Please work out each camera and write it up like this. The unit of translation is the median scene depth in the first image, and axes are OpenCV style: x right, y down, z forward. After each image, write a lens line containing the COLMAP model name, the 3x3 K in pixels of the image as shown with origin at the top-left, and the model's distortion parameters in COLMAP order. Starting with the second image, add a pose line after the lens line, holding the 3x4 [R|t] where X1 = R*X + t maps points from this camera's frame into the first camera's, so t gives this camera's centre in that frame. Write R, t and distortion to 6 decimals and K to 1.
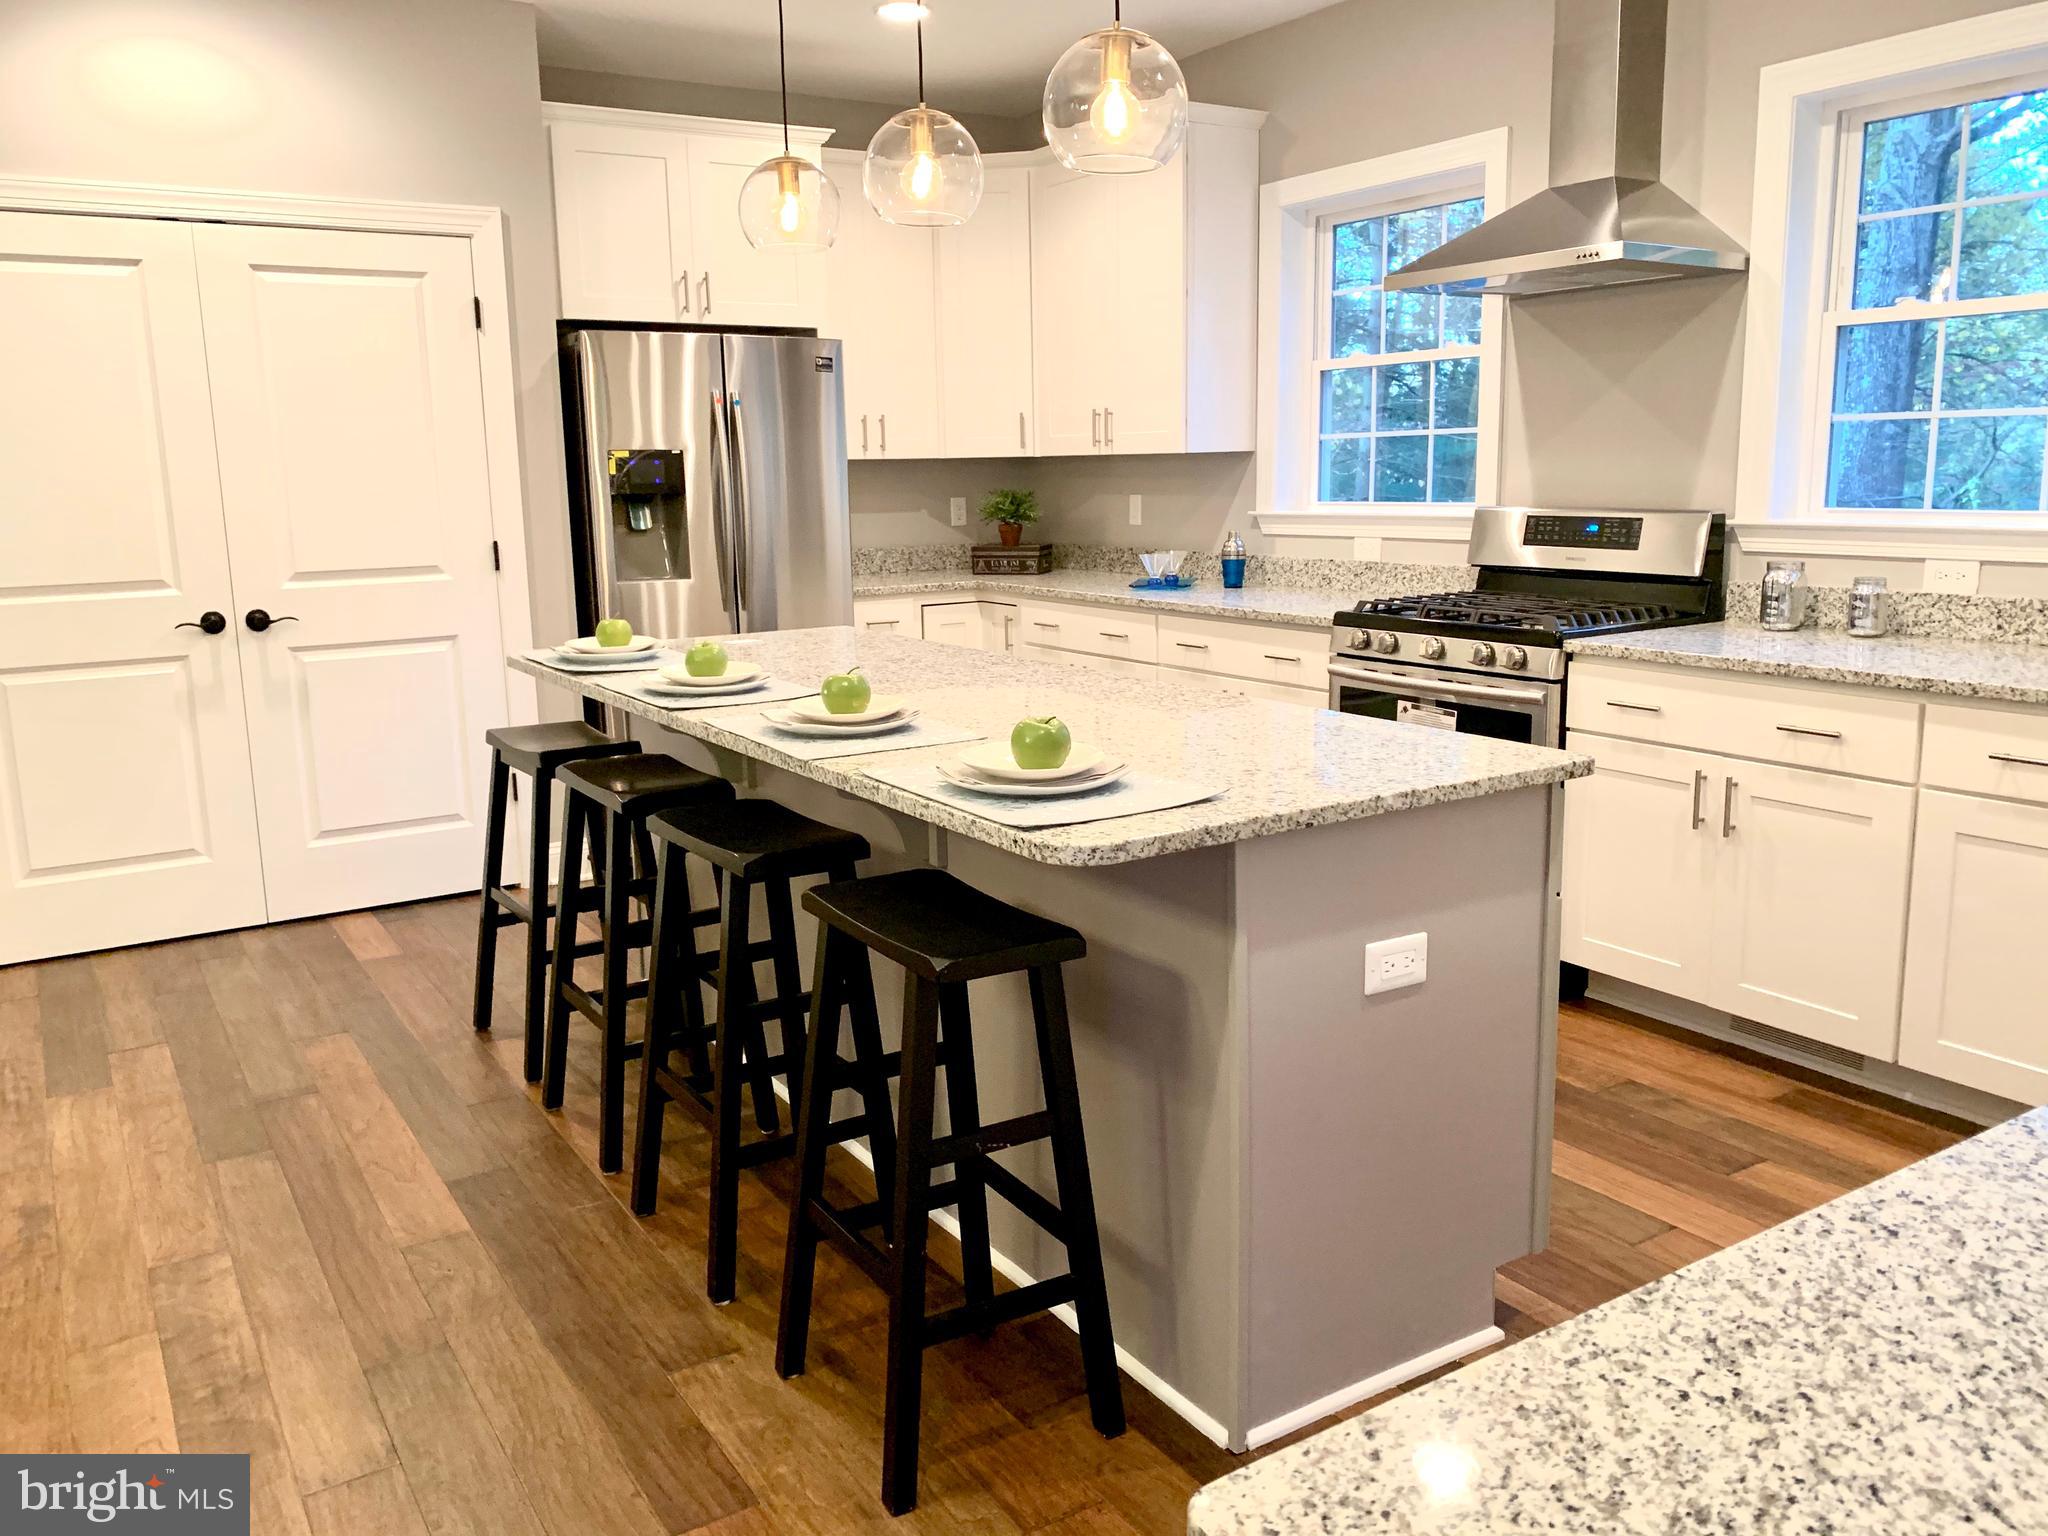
lens RADIAL K [[1581.8, 0, 1005.9], [0, 1581.8, 767.4], [0, 0, 1]] dist [0.065183, -0.075067]
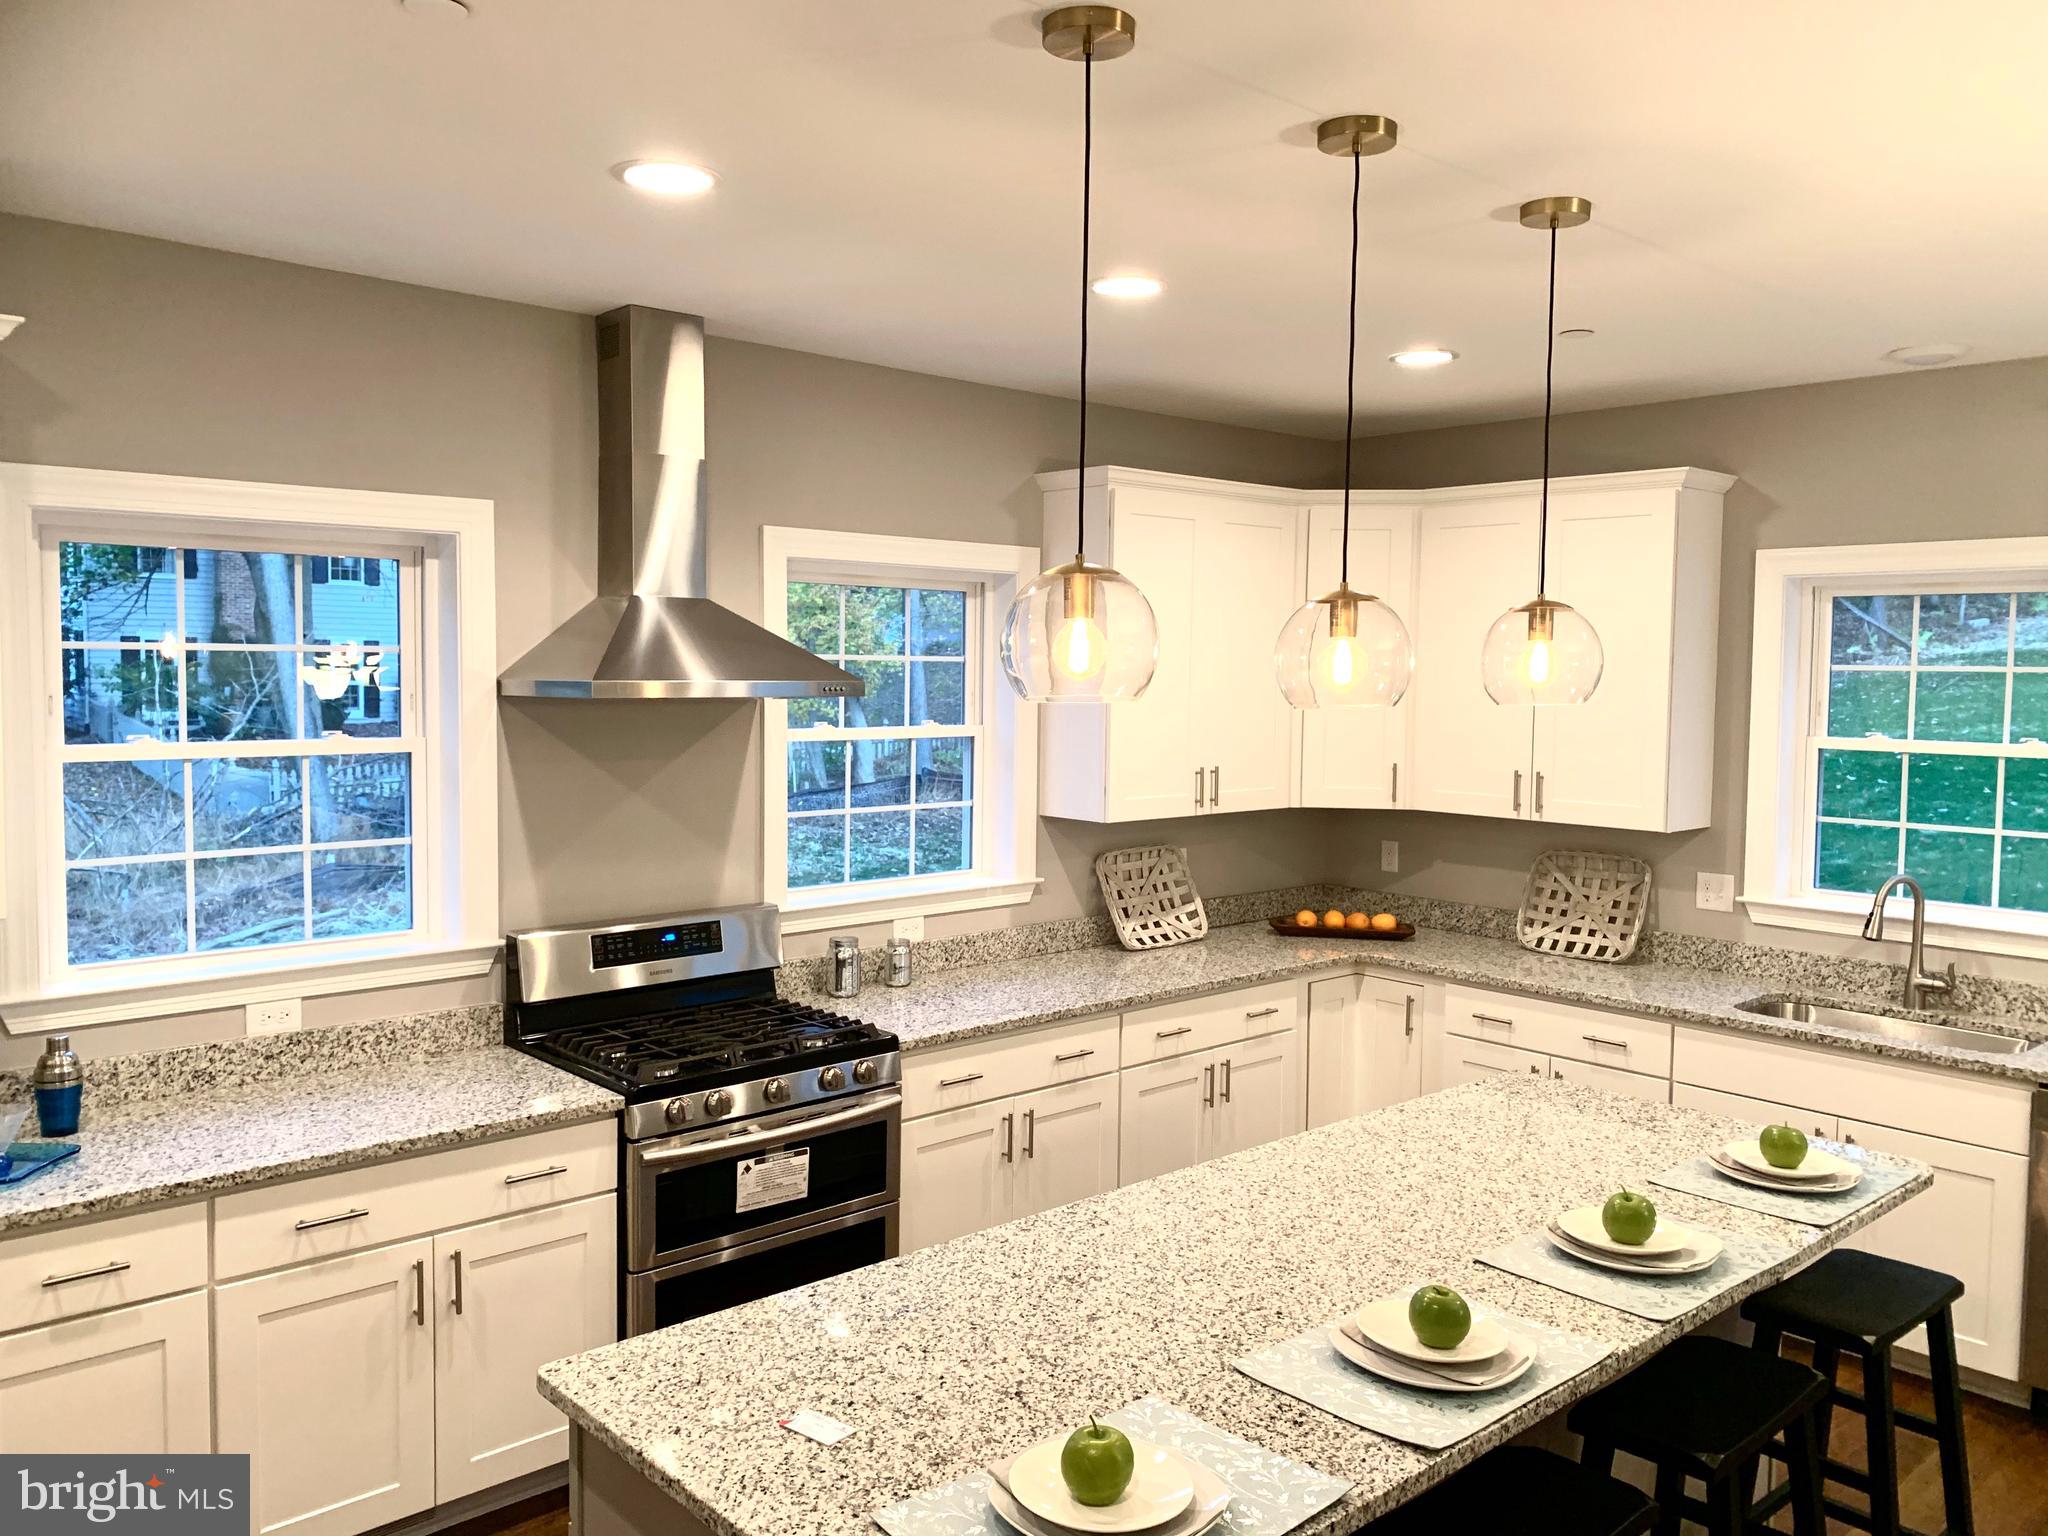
lens RADIAL K [[1581.8, 0, 1024.8], [0, 1581.8, 767.6], [0, 0, 1]] dist [0.065183, -0.075067]
pose [[-0.200243, -0.050127, 0.978463, -0.582672], [0.176123, 0.980580, 0.086279, -0.280717], [-0.963786, 0.189607, -0.187526, 0.901638]]
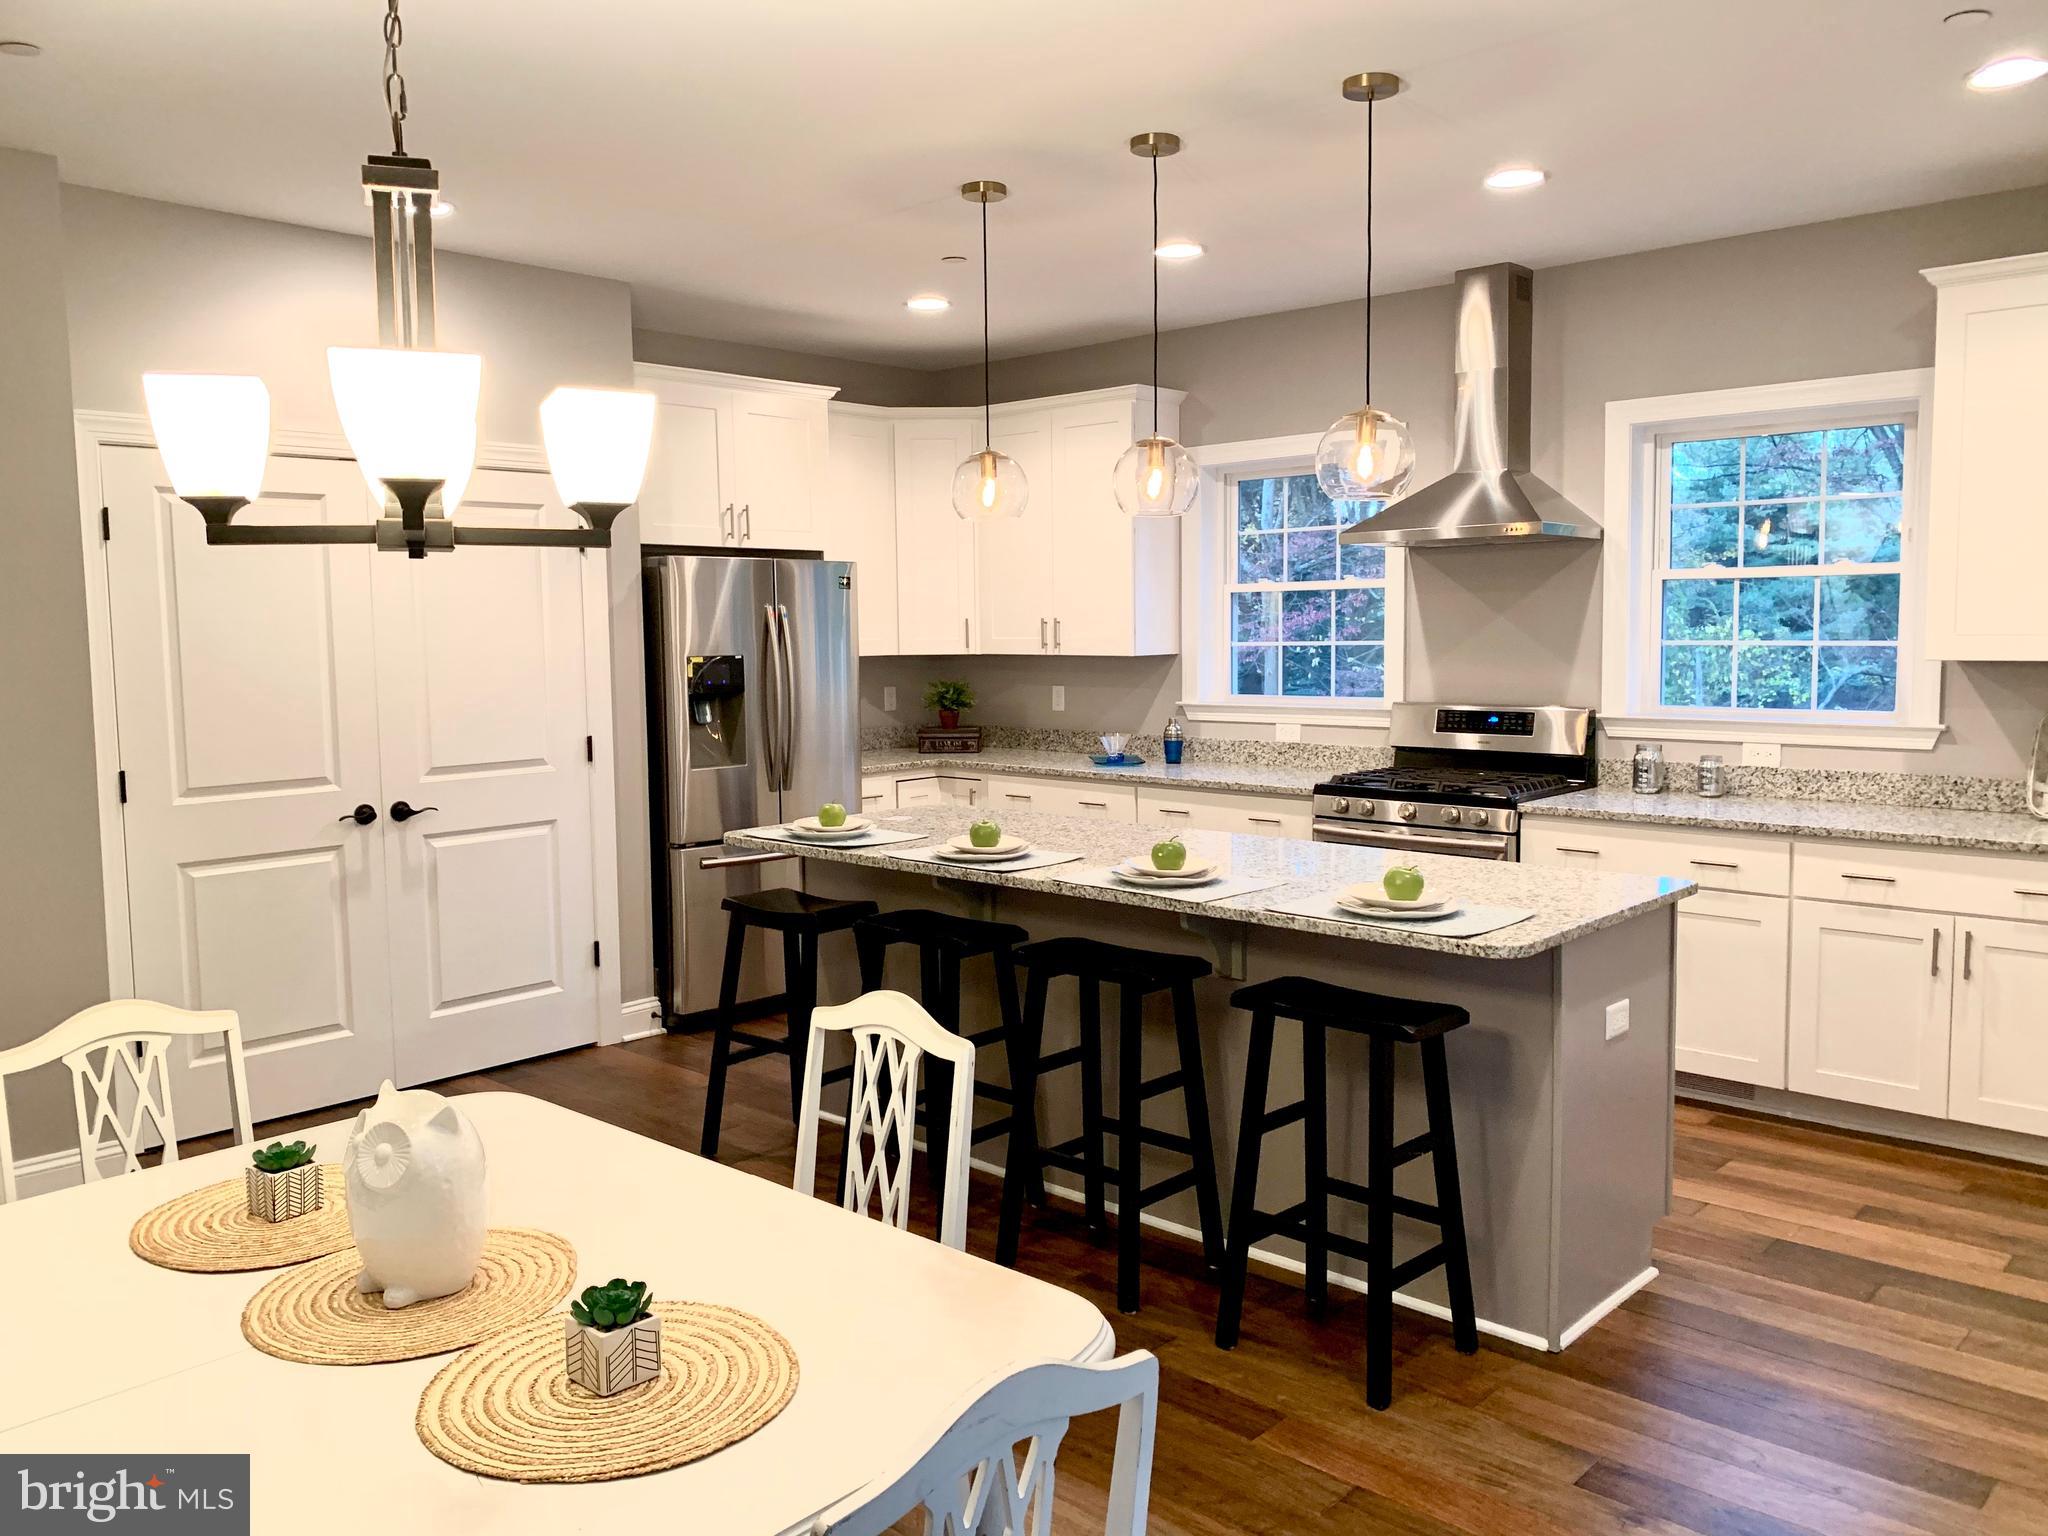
lens RADIAL K [[1581.8, 0, 1020.1], [0, 1581.8, 787.8], [0, 0, 1]] dist [0.065183, -0.075067]
pose [[0.966474, -0.020796, 0.255920, -0.344263], [0.043080, 0.995719, -0.081778, 0.000391], [-0.253124, 0.090062, 0.963233, -0.177632]]
